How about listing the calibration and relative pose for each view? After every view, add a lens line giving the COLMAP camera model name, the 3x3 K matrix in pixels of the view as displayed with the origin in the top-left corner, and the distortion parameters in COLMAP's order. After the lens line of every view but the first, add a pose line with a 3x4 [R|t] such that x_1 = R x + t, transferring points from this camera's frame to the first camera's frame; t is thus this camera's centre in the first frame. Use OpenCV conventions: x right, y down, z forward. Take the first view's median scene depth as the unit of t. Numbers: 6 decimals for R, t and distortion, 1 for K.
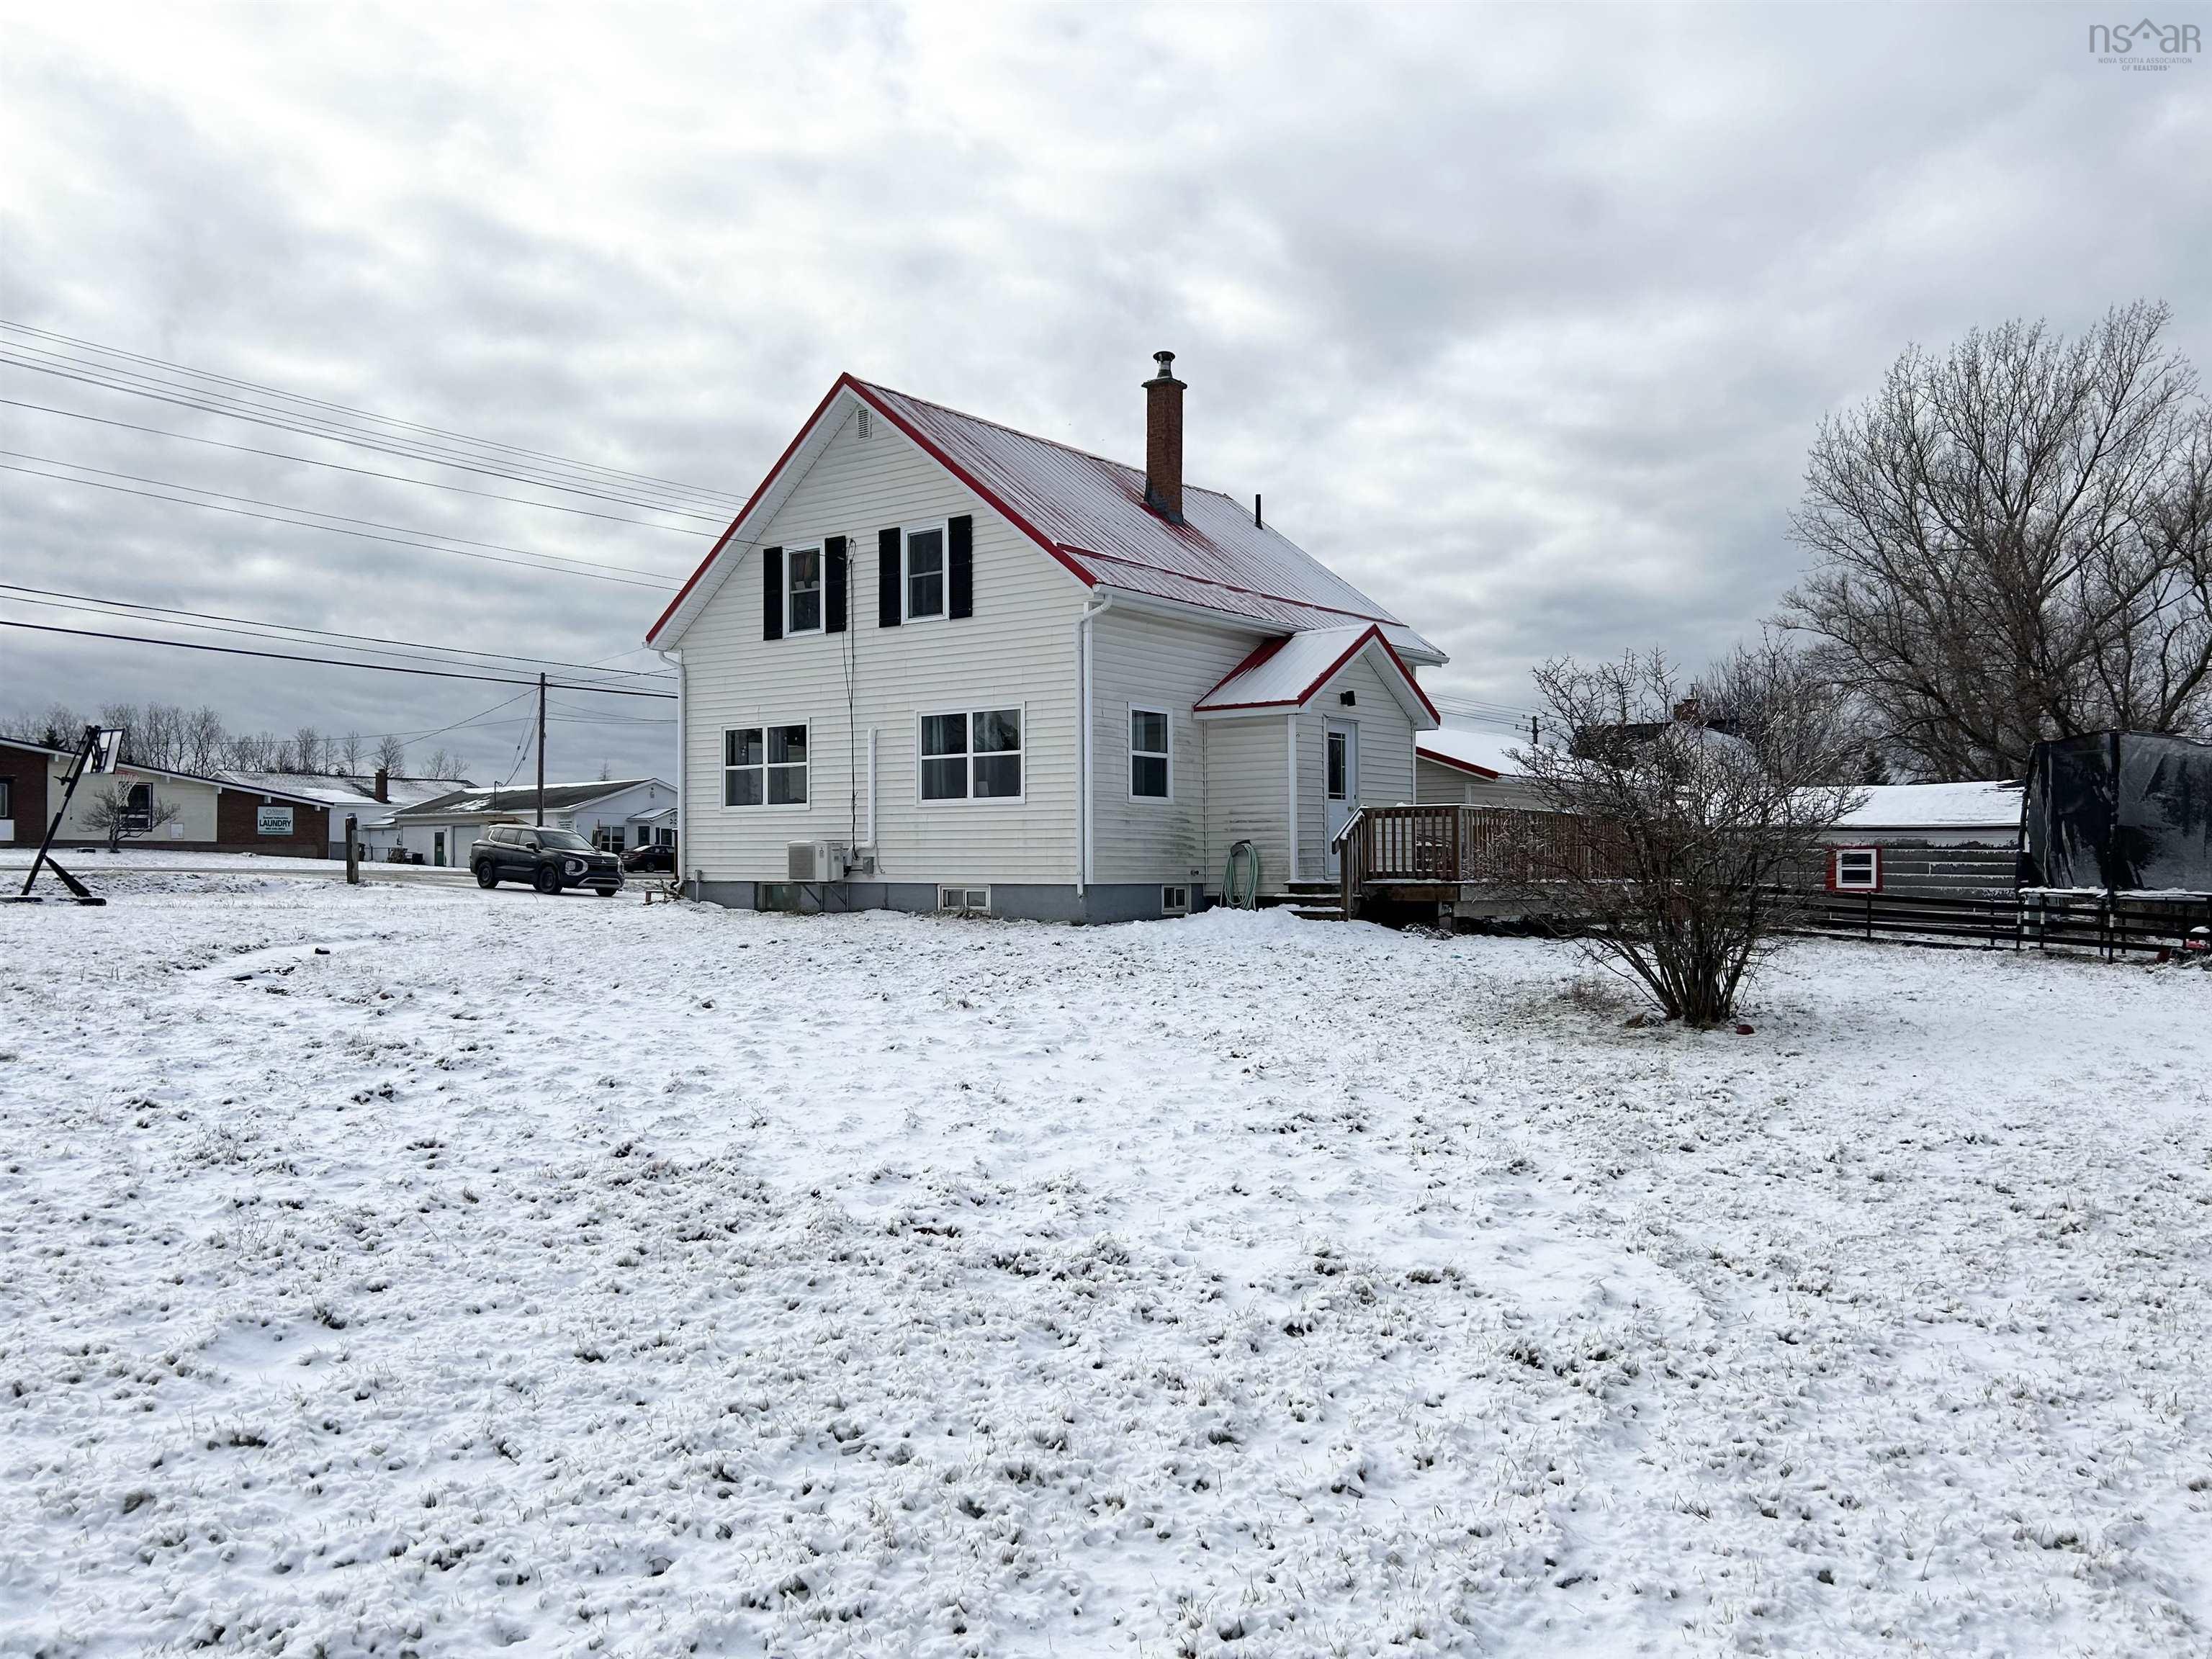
lens RADIAL K [[1687.5, 0, 1106.0], [0, 1687.5, 829.5], [0, 0, 1]] dist [-0.003204, -0.002172]
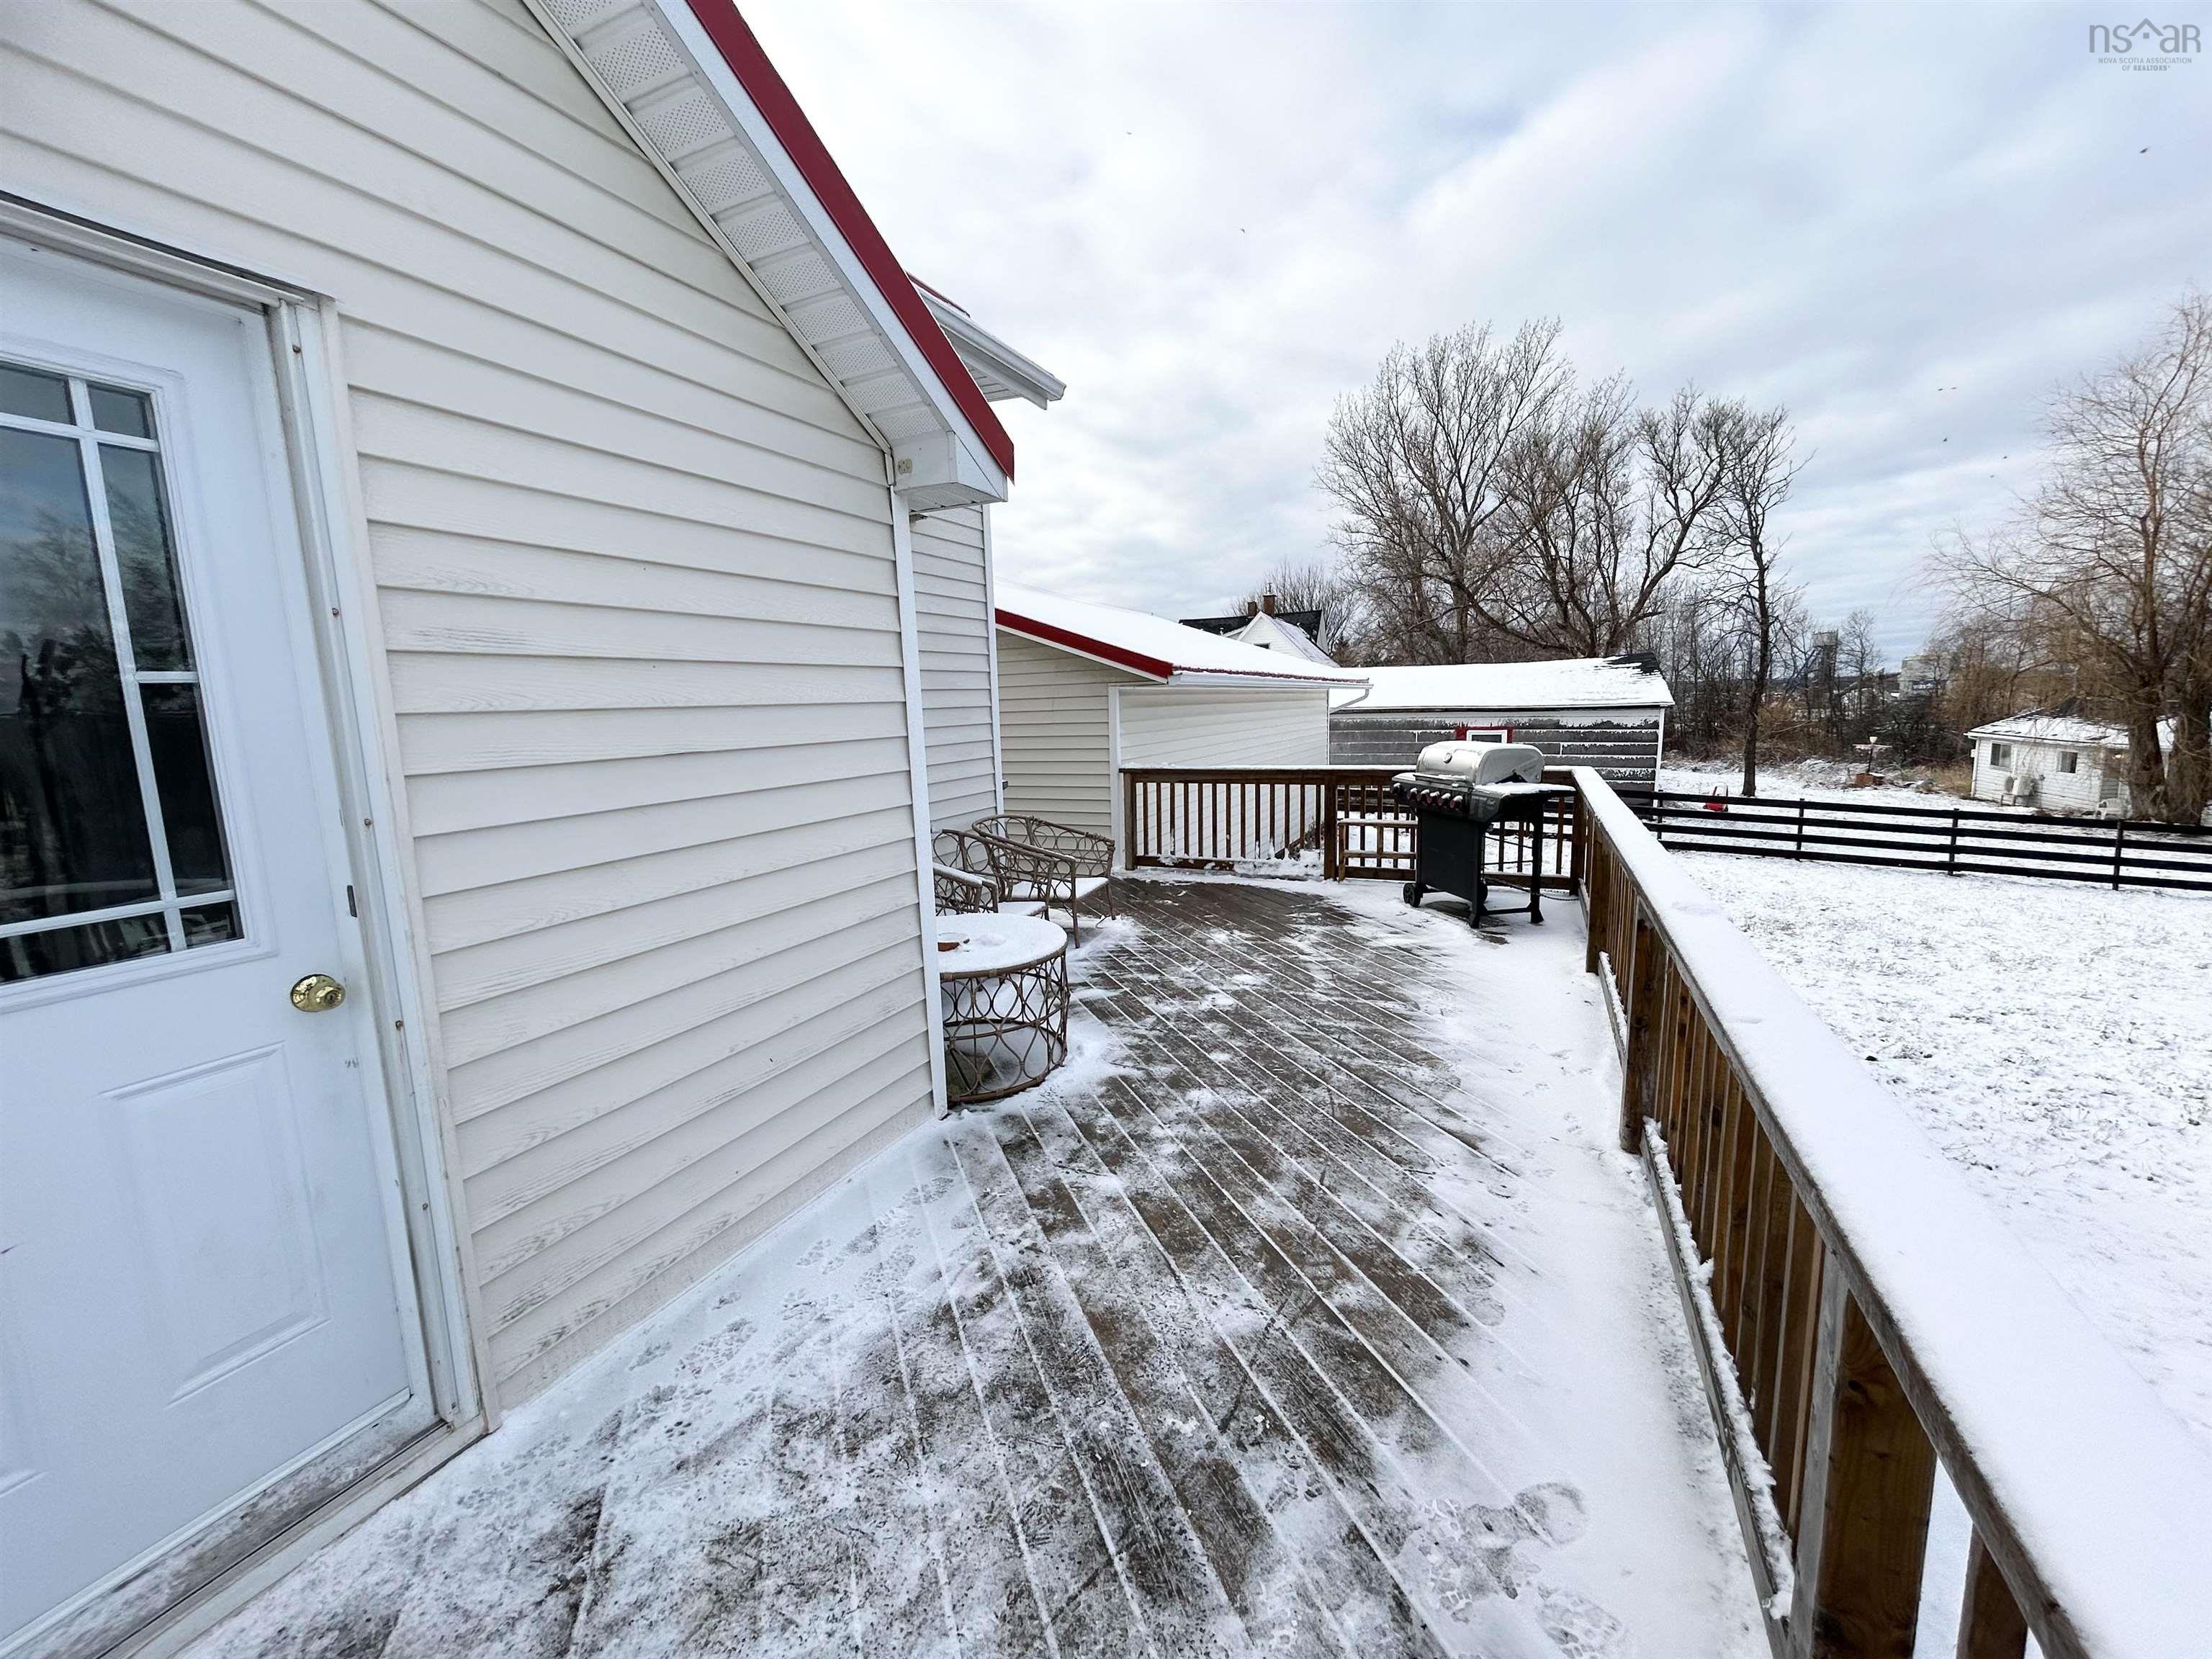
lens RADIAL K [[888.1, 0, 1102.6], [0, 888.1, 819.3], [0, 0, 1]] dist [0.004166, -0.000185]
pose [[0.976208, -0.054402, 0.209901, 0.113811], [0.022670, 0.988317, 0.150718, -0.020796], [-0.215648, -0.142374, 0.966036, 0.545785]]
